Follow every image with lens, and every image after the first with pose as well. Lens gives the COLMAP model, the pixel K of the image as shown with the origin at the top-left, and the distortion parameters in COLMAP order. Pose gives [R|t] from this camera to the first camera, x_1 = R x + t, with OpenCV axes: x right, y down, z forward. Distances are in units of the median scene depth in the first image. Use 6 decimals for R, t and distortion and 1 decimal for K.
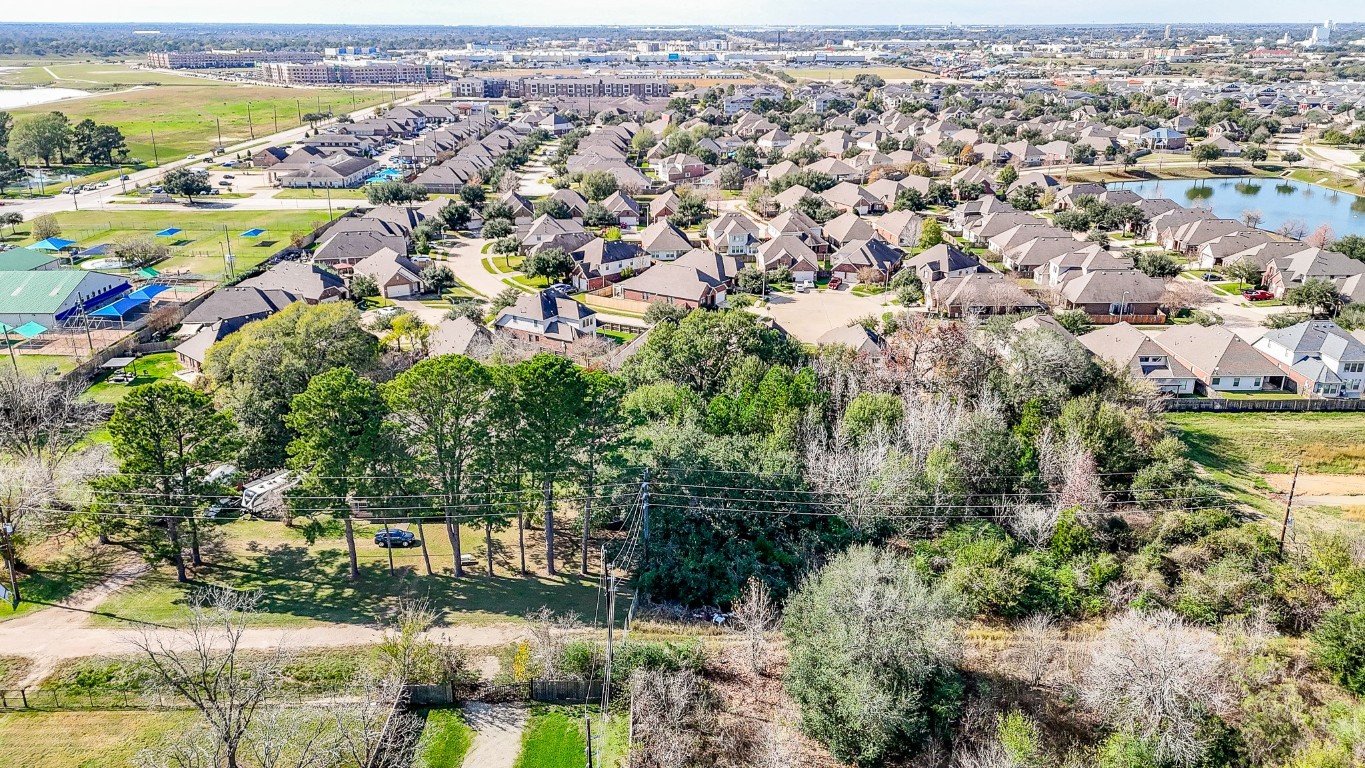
lens RADIAL K [[1012.0, 0, 679.8], [0, 1012.0, 393.3], [0, 0, 1]] dist [0.075070, -0.068443]
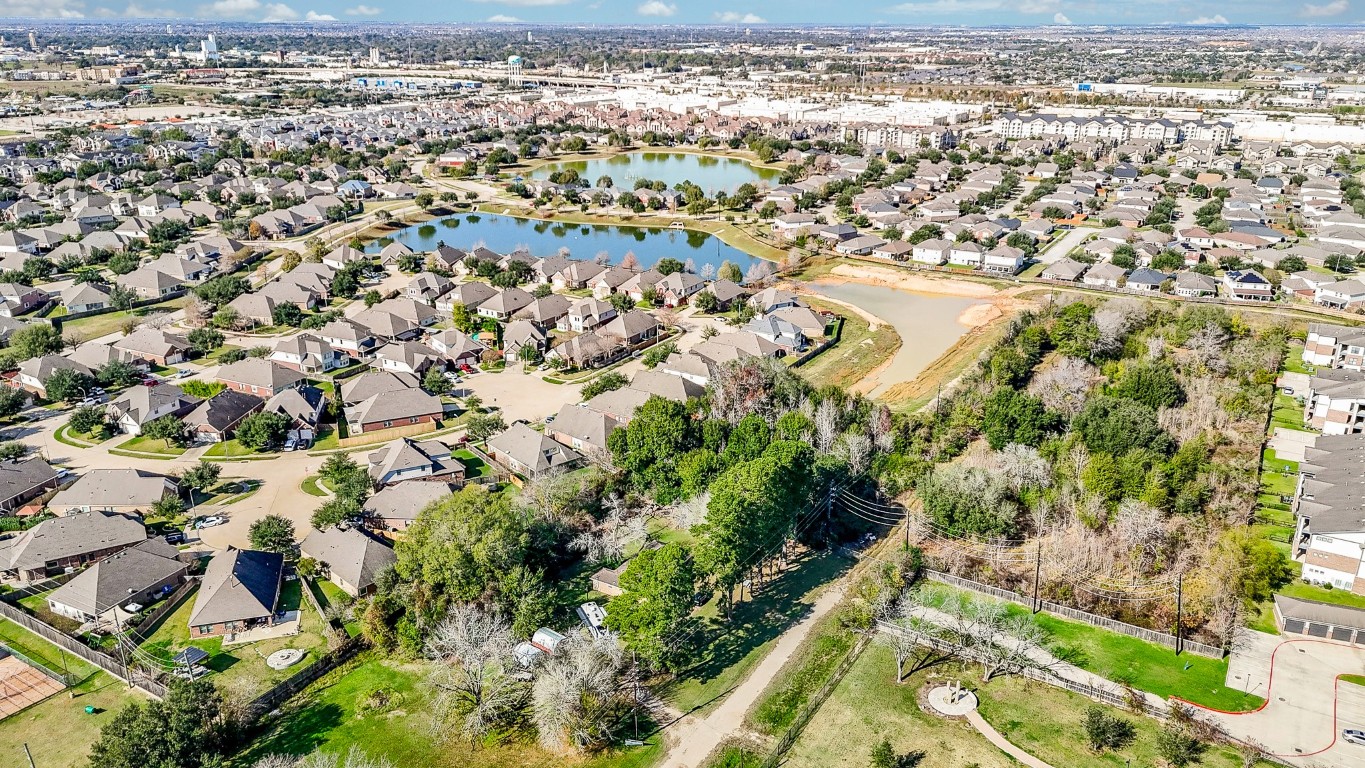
lens RADIAL K [[1012.0, 0, 691.6], [0, 1012.0, 394.8], [0, 0, 1]] dist [0.075070, -0.068443]
pose [[0.526019, -0.295144, 0.797618, -0.634336], [0.287892, 0.944278, 0.159551, -0.175955], [-0.800264, 0.145701, 0.581678, 0.039214]]
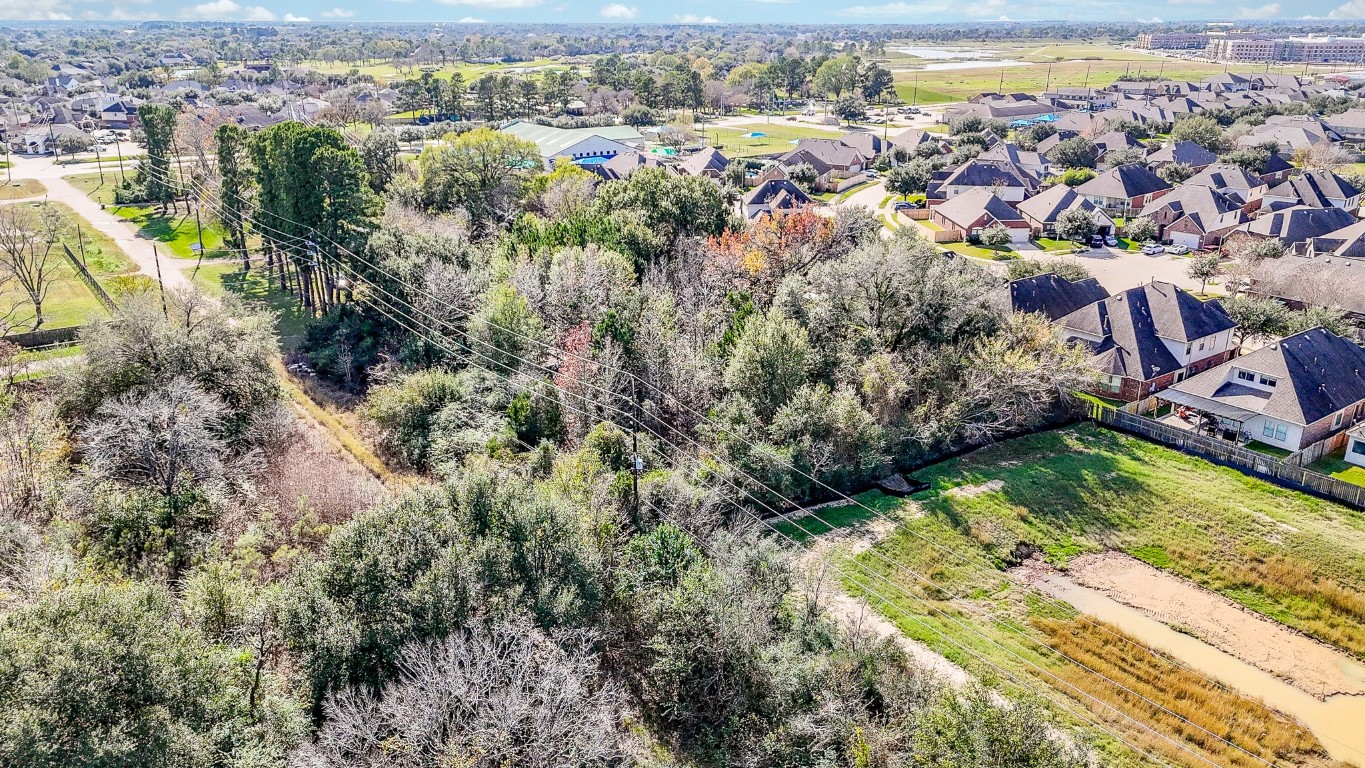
lens RADIAL K [[1012.0, 0, 686.9], [0, 1012.0, 383.5], [0, 0, 1]] dist [0.075070, -0.068443]
pose [[0.587340, 0.271443, -0.762463, 0.453730], [-0.276926, 0.952618, 0.125819, -0.008924], [0.760490, 0.137247, 0.634680, 0.240009]]
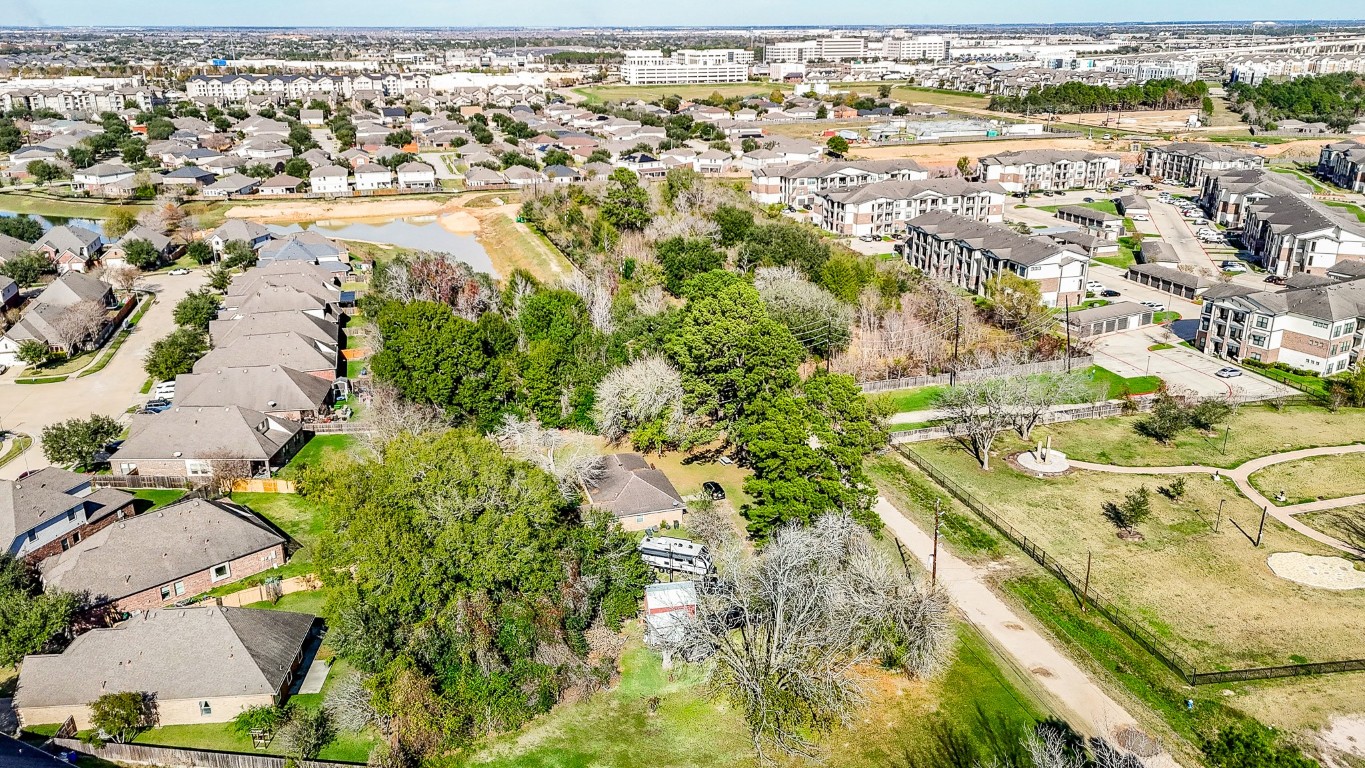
lens RADIAL K [[1012.0, 0, 690.3], [0, 1012.0, 394.5], [0, 0, 1]] dist [0.075070, -0.068443]
pose [[-0.283436, -0.328303, 0.901044, -0.558595], [0.333243, 0.847305, 0.413549, -0.187141], [-0.899229, 0.417482, -0.130752, 0.509785]]
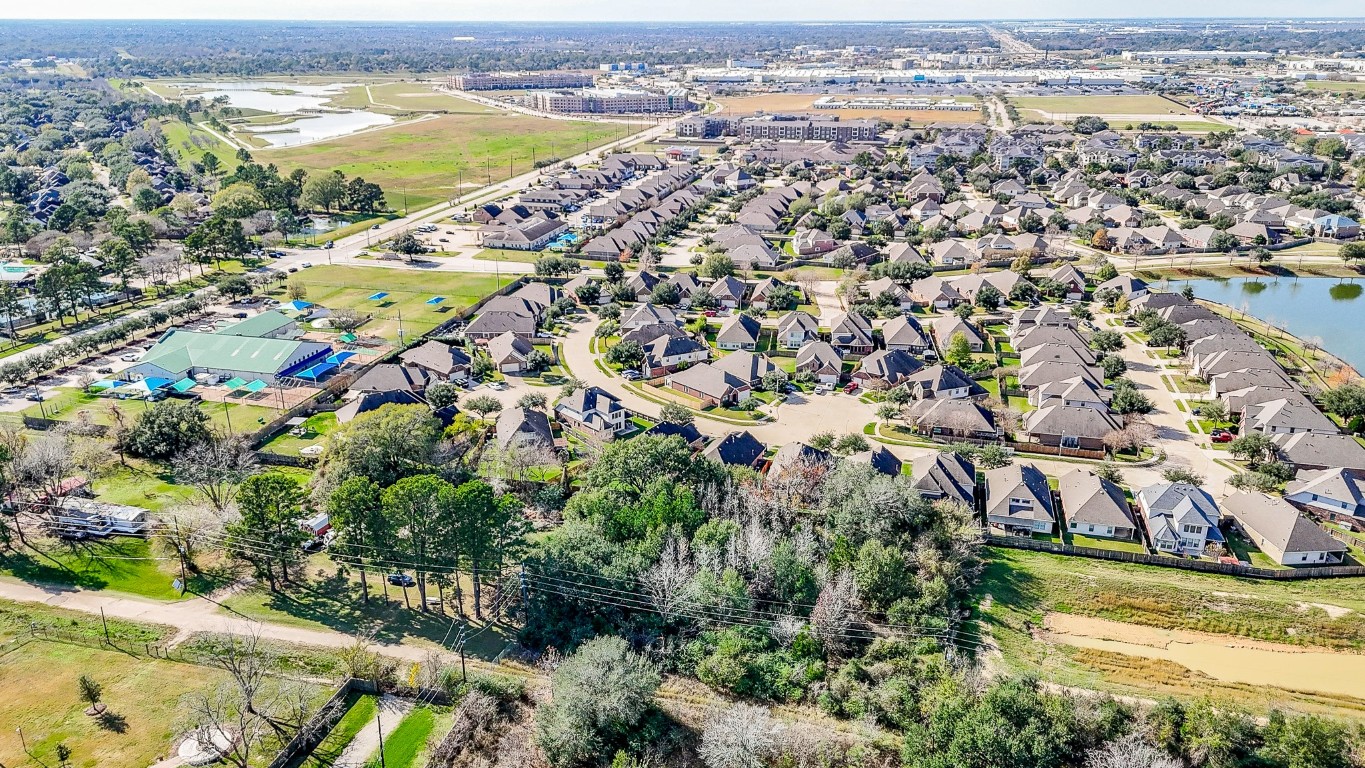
lens RADIAL K [[1012.0, 0, 681.0], [0, 1012.0, 381.8], [0, 0, 1]] dist [0.075070, -0.068443]
pose [[0.965250, 0.087272, -0.246325, 0.224319], [-0.088012, 0.996087, 0.008029, -0.095234], [0.246062, 0.013929, 0.969154, -0.188524]]
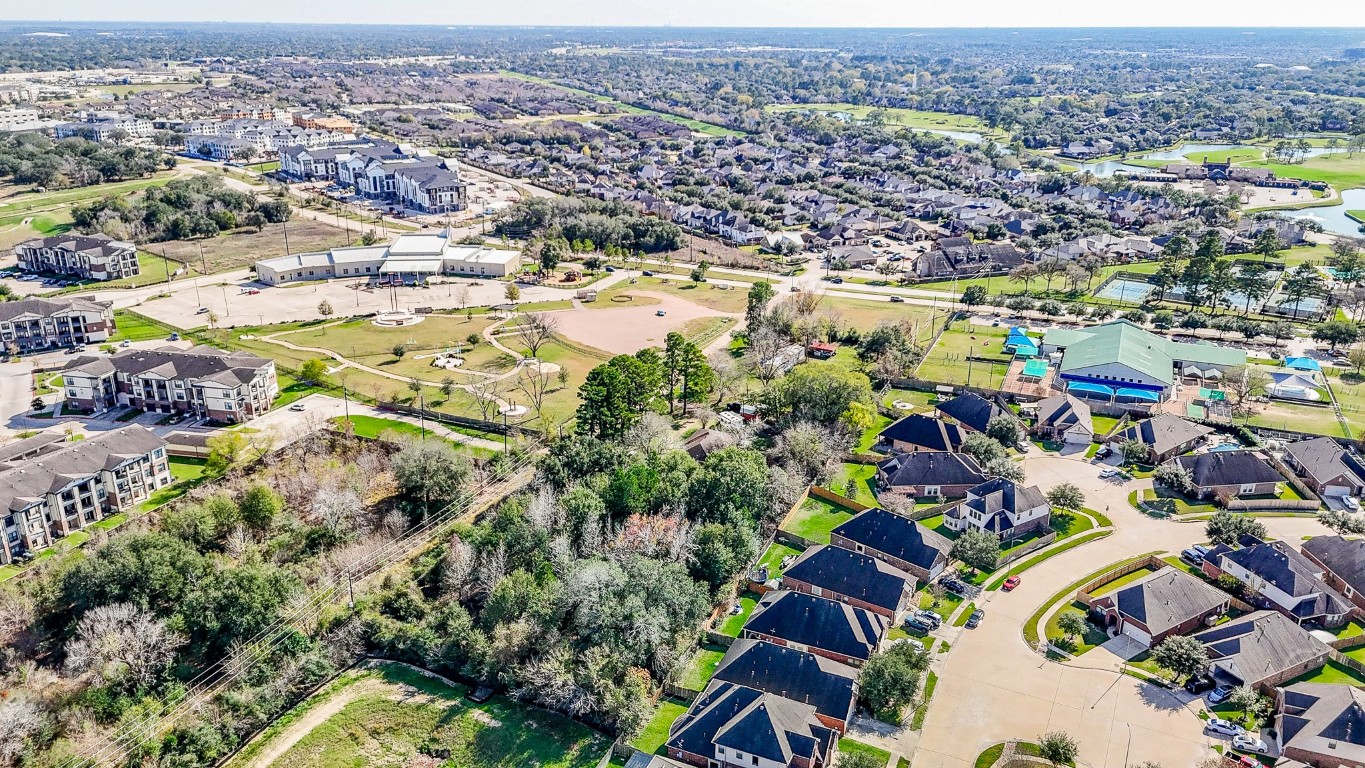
lens RADIAL K [[1012.0, 0, 685.6], [0, 1012.0, 378.9], [0, 0, 1]] dist [0.075070, -0.068443]
pose [[-0.414669, 0.300357, -0.858974, 0.653841], [-0.316305, 0.837518, 0.445550, -0.409766], [0.853230, 0.456453, -0.252288, 0.678522]]
